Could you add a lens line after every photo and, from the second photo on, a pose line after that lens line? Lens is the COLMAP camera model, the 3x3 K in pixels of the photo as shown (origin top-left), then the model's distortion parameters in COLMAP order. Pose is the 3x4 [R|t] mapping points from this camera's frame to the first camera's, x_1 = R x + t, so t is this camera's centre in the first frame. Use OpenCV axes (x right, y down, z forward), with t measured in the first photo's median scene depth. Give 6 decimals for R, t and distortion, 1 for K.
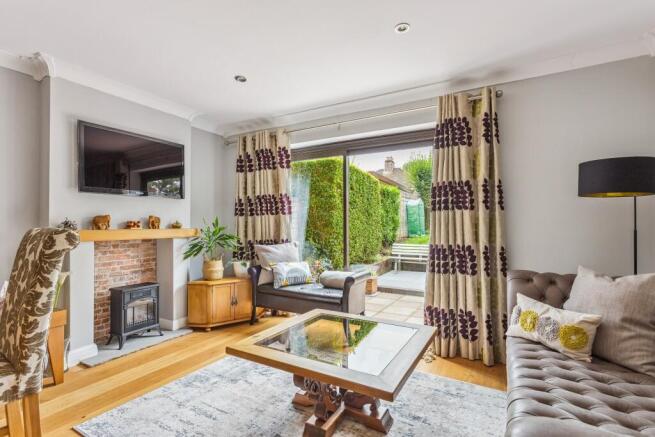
lens RADIAL K [[315.0, 0, 329.0], [0, 315.0, 221.4], [0, 0, 1]] dist [-0.002065, 0.003616]
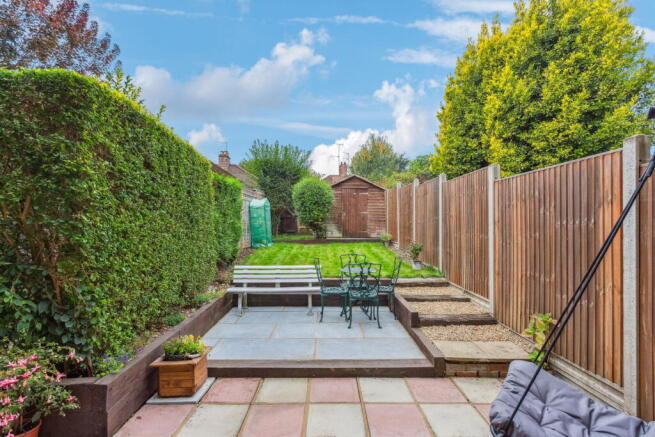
lens RADIAL K [[315.0, 0, 328.5], [0, 315.0, 224.7], [0, 0, 1]] dist [-0.002065, 0.003616]
pose [[0.871727, -0.005321, 0.489963, 0.165498], [0.002963, 0.999980, 0.005590, -0.043075], [-0.489983, -0.003421, 0.871725, 1.014166]]
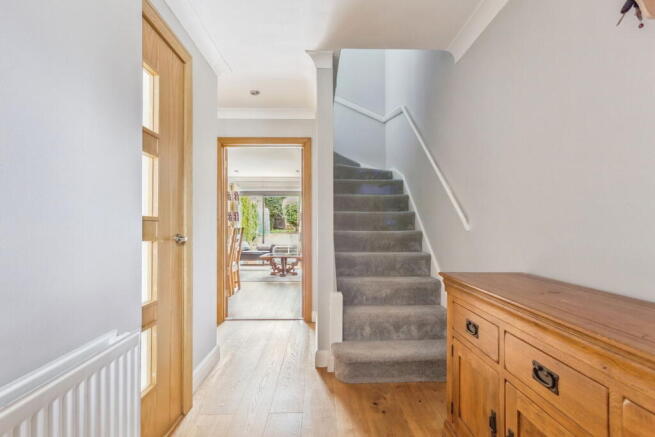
lens RADIAL K [[315.0, 0, 325.6], [0, 315.0, 223.0], [0, 0, 1]] dist [-0.002065, 0.003616]
pose [[0.860300, 0.005250, 0.509762, -0.910247], [-0.003389, 0.999984, -0.004579, 0.001910], [-0.509778, 0.002211, 0.860303, -1.557080]]
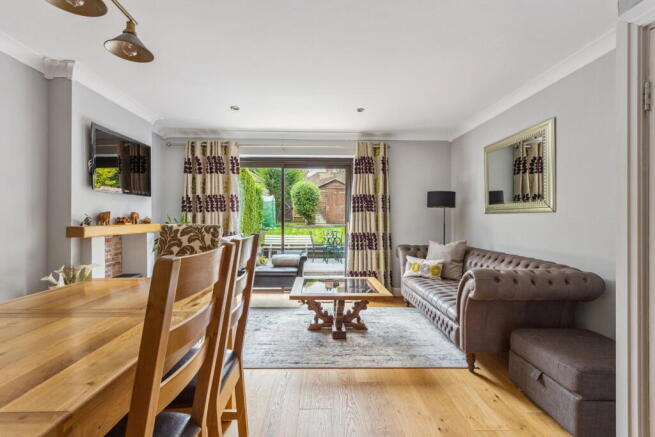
lens RADIAL K [[315.0, 0, 326.8], [0, 315.0, 218.1], [0, 0, 1]] dist [-0.002065, 0.003616]
pose [[0.854138, 0.003571, 0.520034, -0.576932], [-0.009565, 0.999915, 0.008844, -0.013592], [-0.519958, -0.012529, 0.854100, -0.284890]]
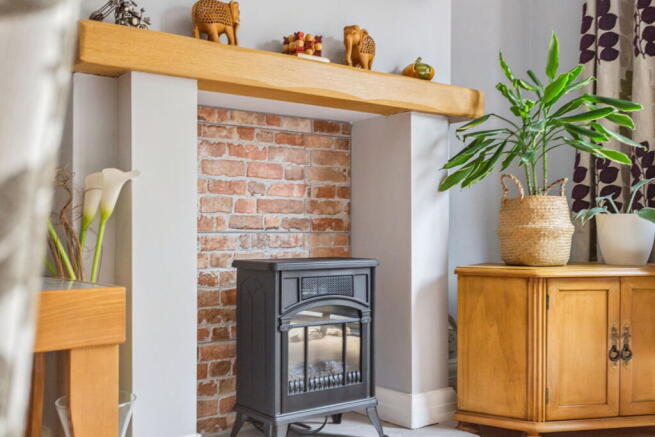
lens RADIAL K [[735.3, 0, 326.0], [0, 735.3, 224.1], [0, 0, 1]] dist [-0.013346, 0.000000]
pose [[0.920802, 0.004631, -0.390002, -0.329031], [-0.002435, 0.999978, 0.006126, 0.166199], [0.390022, -0.004692, 0.920794, 0.374469]]
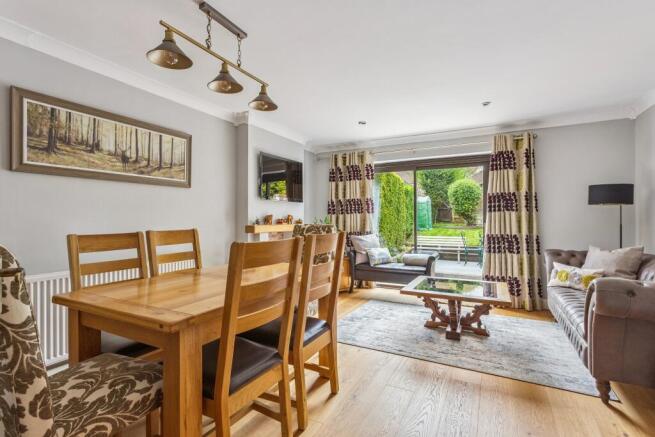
lens RADIAL K [[315.0, 0, 326.3], [0, 315.0, 217.5], [0, 0, 1]] dist [-0.002065, 0.003616]
pose [[0.999536, -0.001125, 0.030433, -0.454093], [0.000936, 0.999980, 0.006225, -0.014775], [-0.030439, -0.006194, 0.999517, -0.440582]]
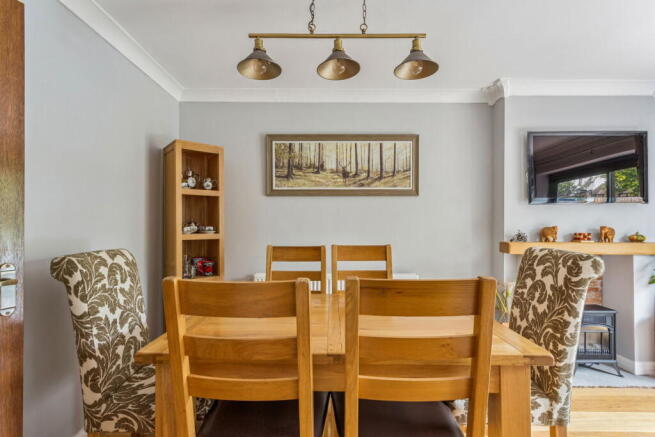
lens RADIAL K [[315.0, 0, 325.1], [0, 315.0, 221.4], [0, 0, 1]] dist [-0.002065, 0.003616]
pose [[0.489507, -0.000478, -0.871999, -0.205803], [0.004956, 0.999985, 0.002233, -0.037305], [0.871985, -0.005415, 0.489502, -0.045286]]
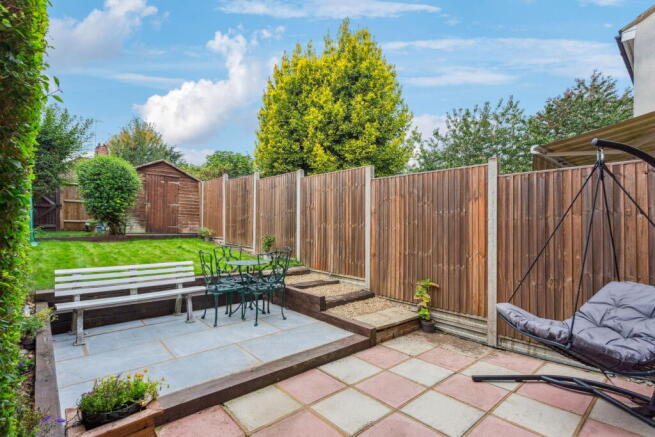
lens RADIAL K [[315.0, 0, 324.9], [0, 315.0, 219.0], [0, 0, 1]] dist [-0.002065, 0.003616]
pose [[0.336929, 0.018991, 0.941338, -0.175491], [-0.013255, 0.999793, -0.015426, 0.015291], [-0.941437, -0.007280, 0.337111, 1.514776]]
